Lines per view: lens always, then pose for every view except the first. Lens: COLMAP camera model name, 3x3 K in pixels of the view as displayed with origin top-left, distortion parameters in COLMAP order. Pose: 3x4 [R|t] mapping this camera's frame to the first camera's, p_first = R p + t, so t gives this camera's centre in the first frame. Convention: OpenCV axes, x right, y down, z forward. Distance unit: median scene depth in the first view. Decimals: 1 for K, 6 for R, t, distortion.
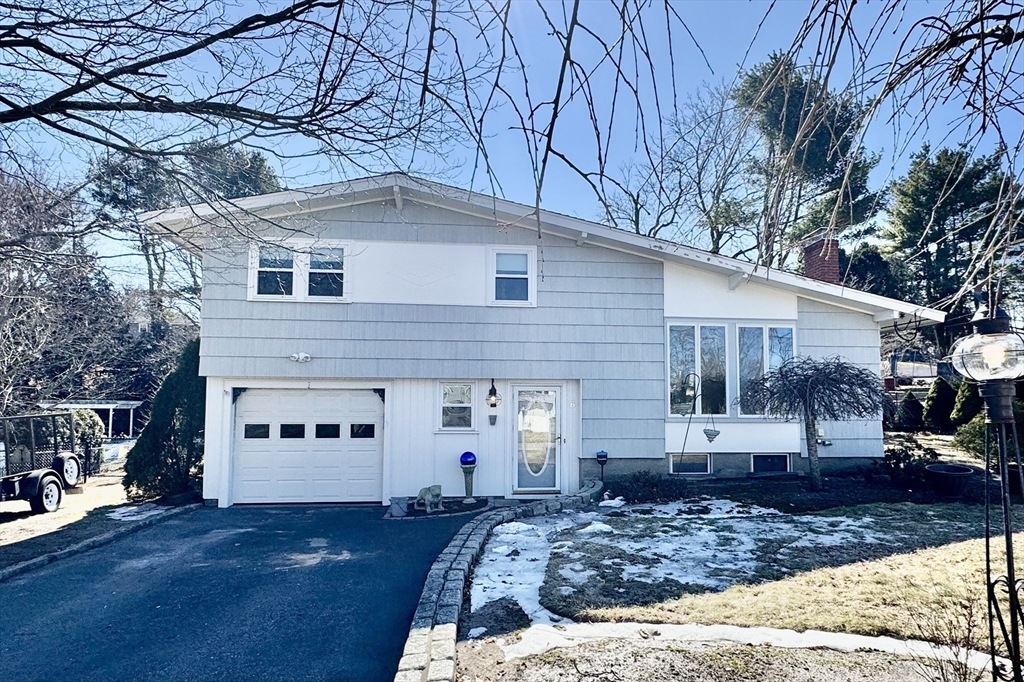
lens RADIAL K [[605.5, 0, 512.6], [0, 605.5, 378.4], [0, 0, 1]] dist [-0.013157, -0.000115]
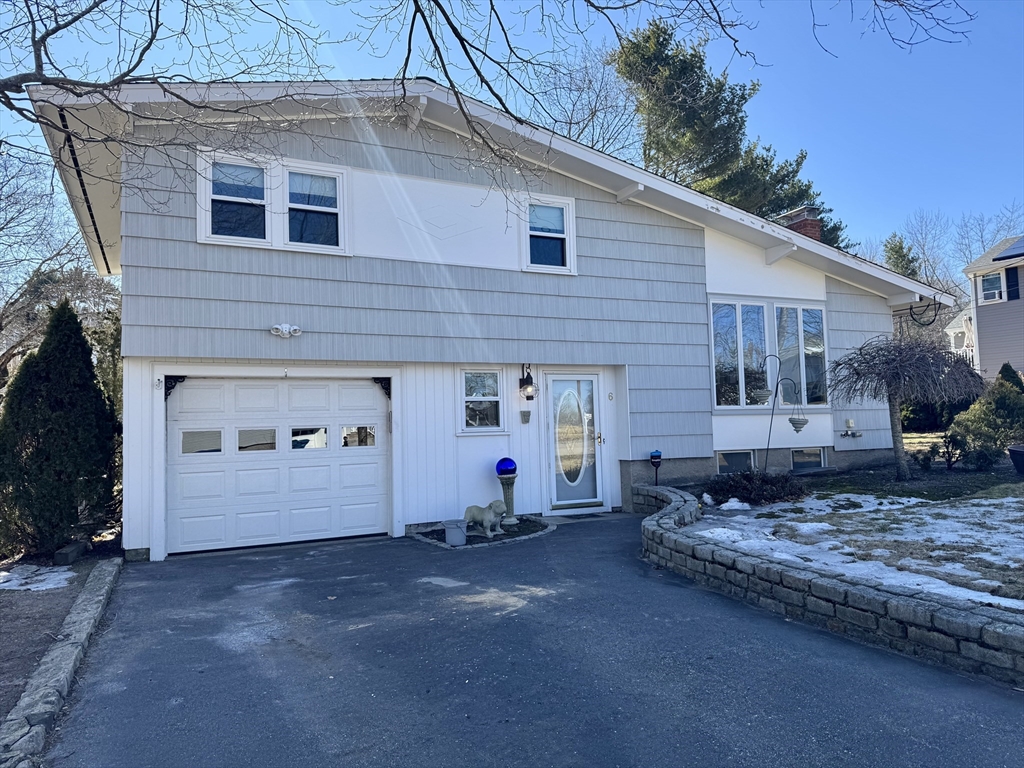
lens RADIAL K [[718.1, 0, 512.8], [0, 718.1, 395.5], [0, 0, 1]] dist [0.048750, -0.007879]
pose [[0.941953, -0.013172, 0.335487, -0.362512], [0.012368, 0.999913, 0.004534, 0.036762], [-0.335518, -0.000122, 0.942034, 0.130343]]
